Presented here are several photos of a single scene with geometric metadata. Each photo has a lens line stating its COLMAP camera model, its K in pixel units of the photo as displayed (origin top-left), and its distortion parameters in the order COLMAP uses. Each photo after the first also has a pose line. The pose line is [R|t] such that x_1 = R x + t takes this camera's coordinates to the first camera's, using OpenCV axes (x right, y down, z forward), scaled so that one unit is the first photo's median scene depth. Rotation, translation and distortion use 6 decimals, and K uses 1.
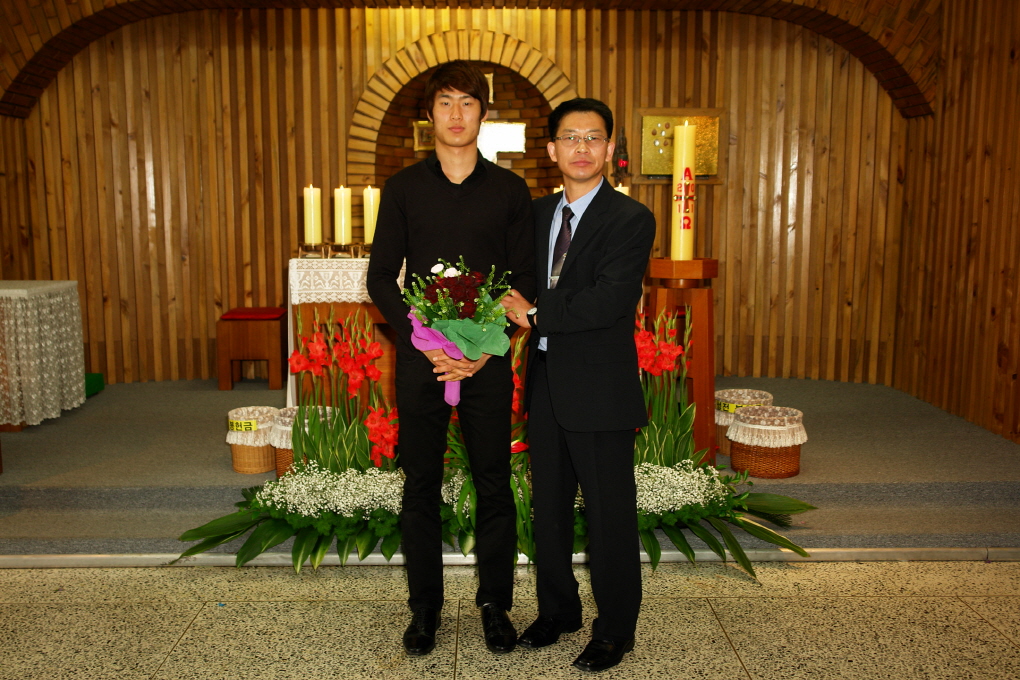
lens RADIAL K [[1002.2, 0, 509.0], [0, 1002.2, 337.4], [0, 0, 1]] dist [-0.028895, 0.106176]
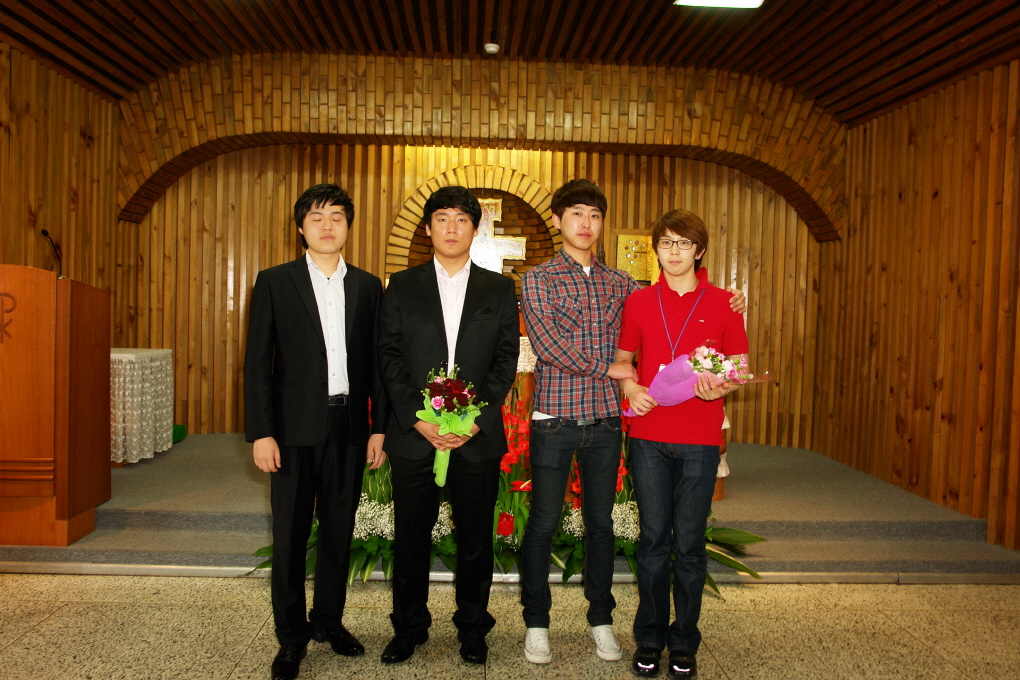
lens RADIAL K [[795.7, 0, 509.6], [0, 795.7, 337.0], [0, 0, 1]] dist [-0.079221, 0.077318]
pose [[0.999388, 0.025426, 0.024010, -0.029586], [-0.022934, 0.994835, -0.098877, 0.015213], [-0.026400, 0.098266, 0.994810, 0.002111]]
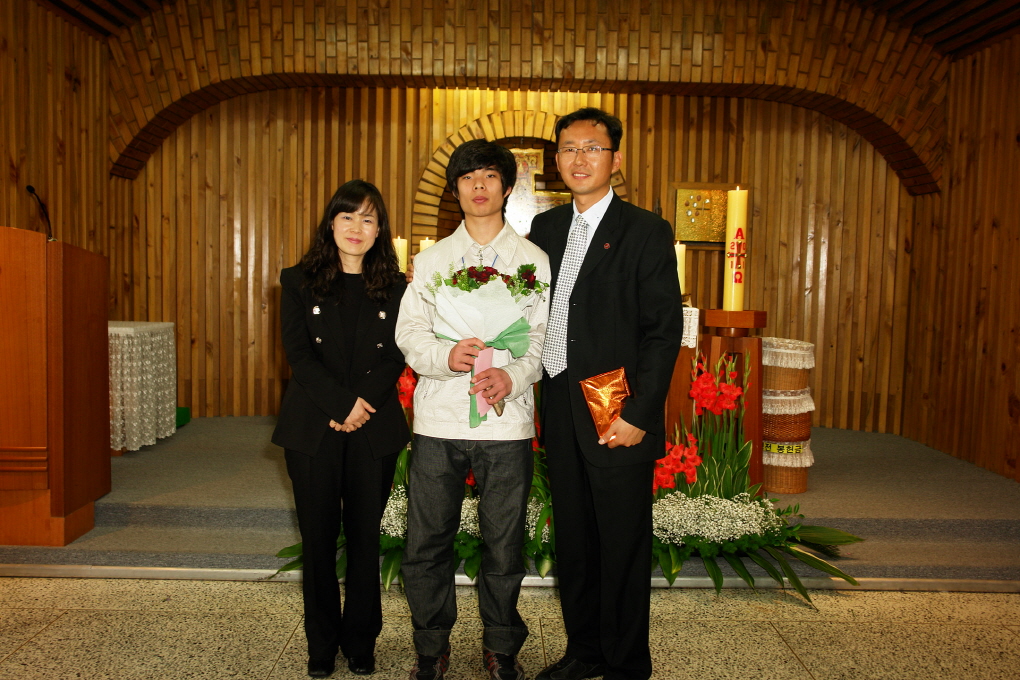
lens RADIAL K [[885.4, 0, 509.2], [0, 885.4, 337.0], [0, 0, 1]] dist [-0.056416, 0.091044]
pose [[0.999752, 0.021598, -0.005382, -0.050868], [-0.021902, 0.997645, -0.065004, 0.014473], [0.003966, 0.065106, 0.997871, 0.024191]]
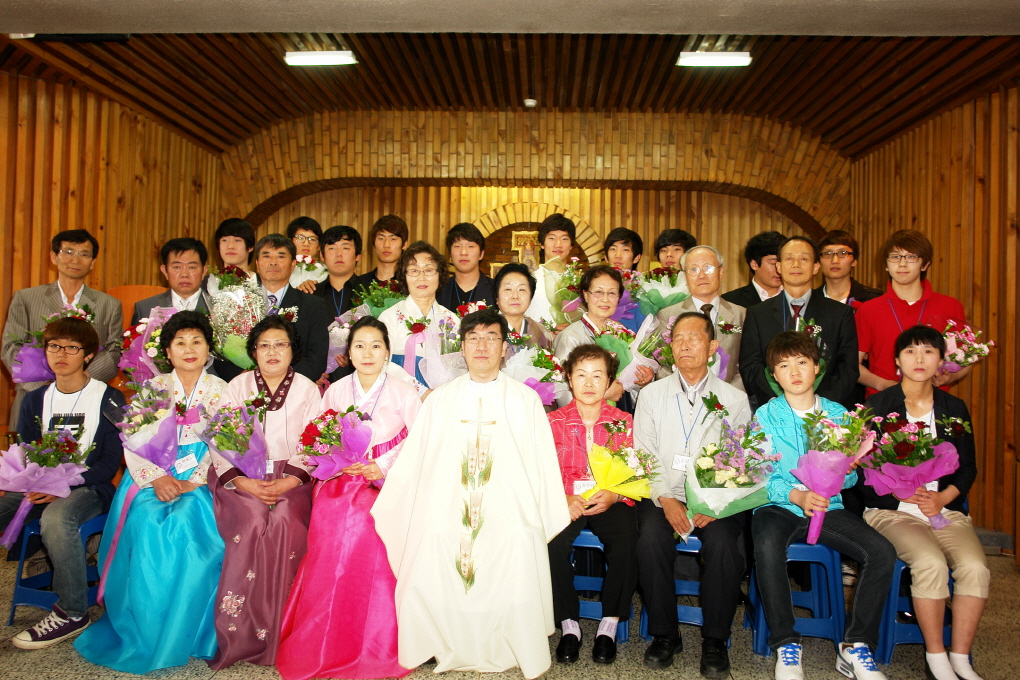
lens RADIAL K [[814.3, 0, 511.9], [0, 814.3, 338.1], [0, 0, 1]] dist [-0.065078, 0.060968]
pose [[0.997262, 0.021866, -0.070640, 0.023573], [-0.031776, 0.989305, -0.142355, 0.066676], [0.066772, 0.144210, 0.987292, -0.165373]]
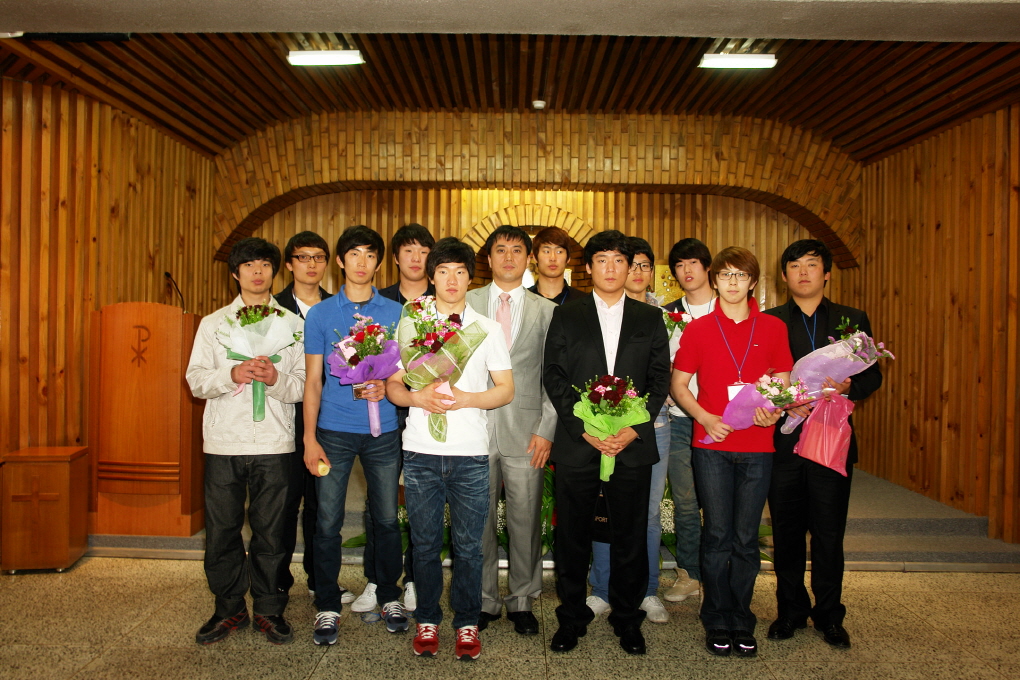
lens RADIAL K [[790.0, 0, 510.0], [0, 790.0, 337.2], [0, 0, 1]] dist [-0.079329, 0.074187]
pose [[0.999354, 0.014138, -0.033030, -0.036565], [-0.018271, 0.991554, -0.128400, 0.029414], [0.030935, 0.128920, 0.991172, -0.106902]]
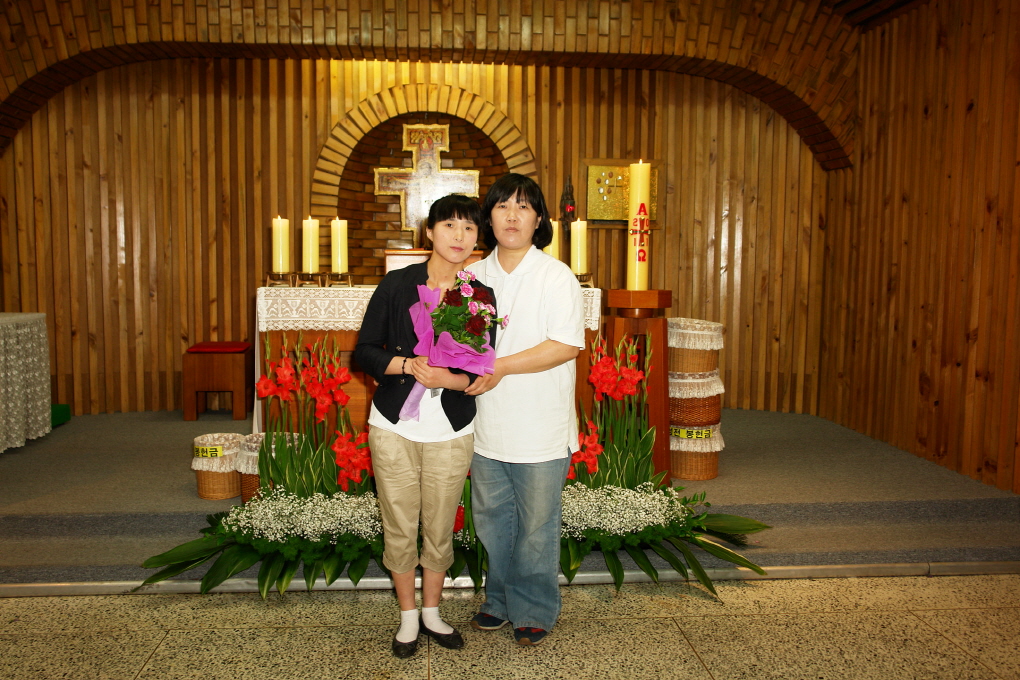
lens RADIAL K [[896.3, 0, 509.1], [0, 896.3, 337.0], [0, 0, 1]] dist [-0.053167, 0.090446]
pose [[0.997672, 0.003142, 0.068126, -0.018759], [0.000205, 0.998795, -0.049067, 0.012421], [-0.068198, 0.048966, 0.996469, 0.058062]]
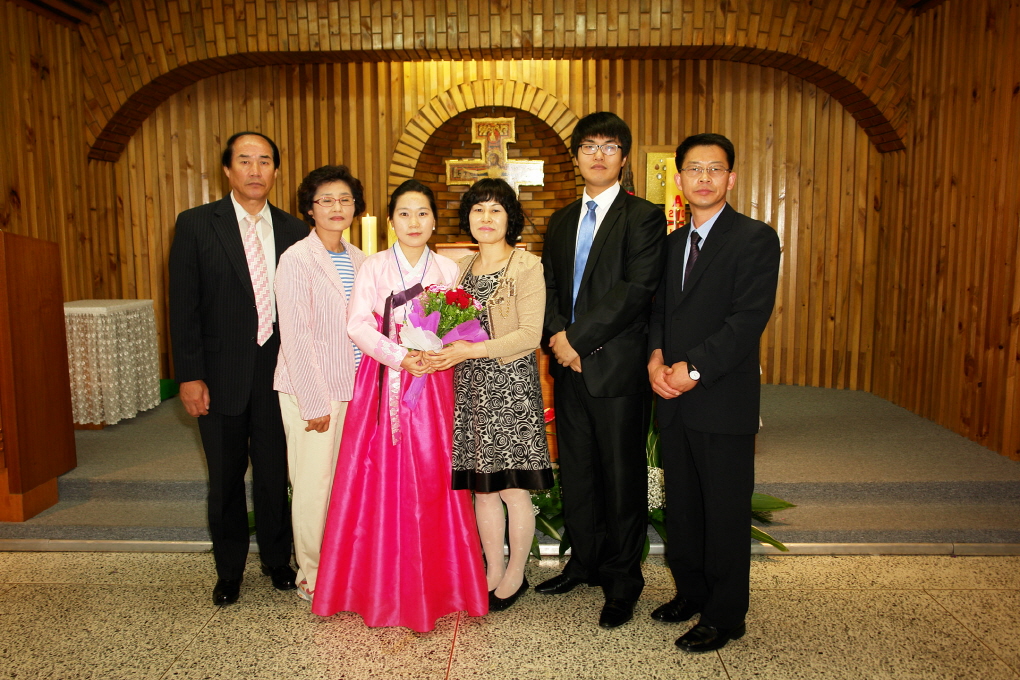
lens RADIAL K [[848.7, 0, 509.3], [0, 848.7, 336.6], [0, 0, 1]] dist [-0.064019, 0.083531]
pose [[0.998780, -0.000548, -0.049379, 0.028266], [-0.000063, 0.999924, -0.012358, -0.001732], [0.049382, 0.012346, 0.998704, 0.044755]]
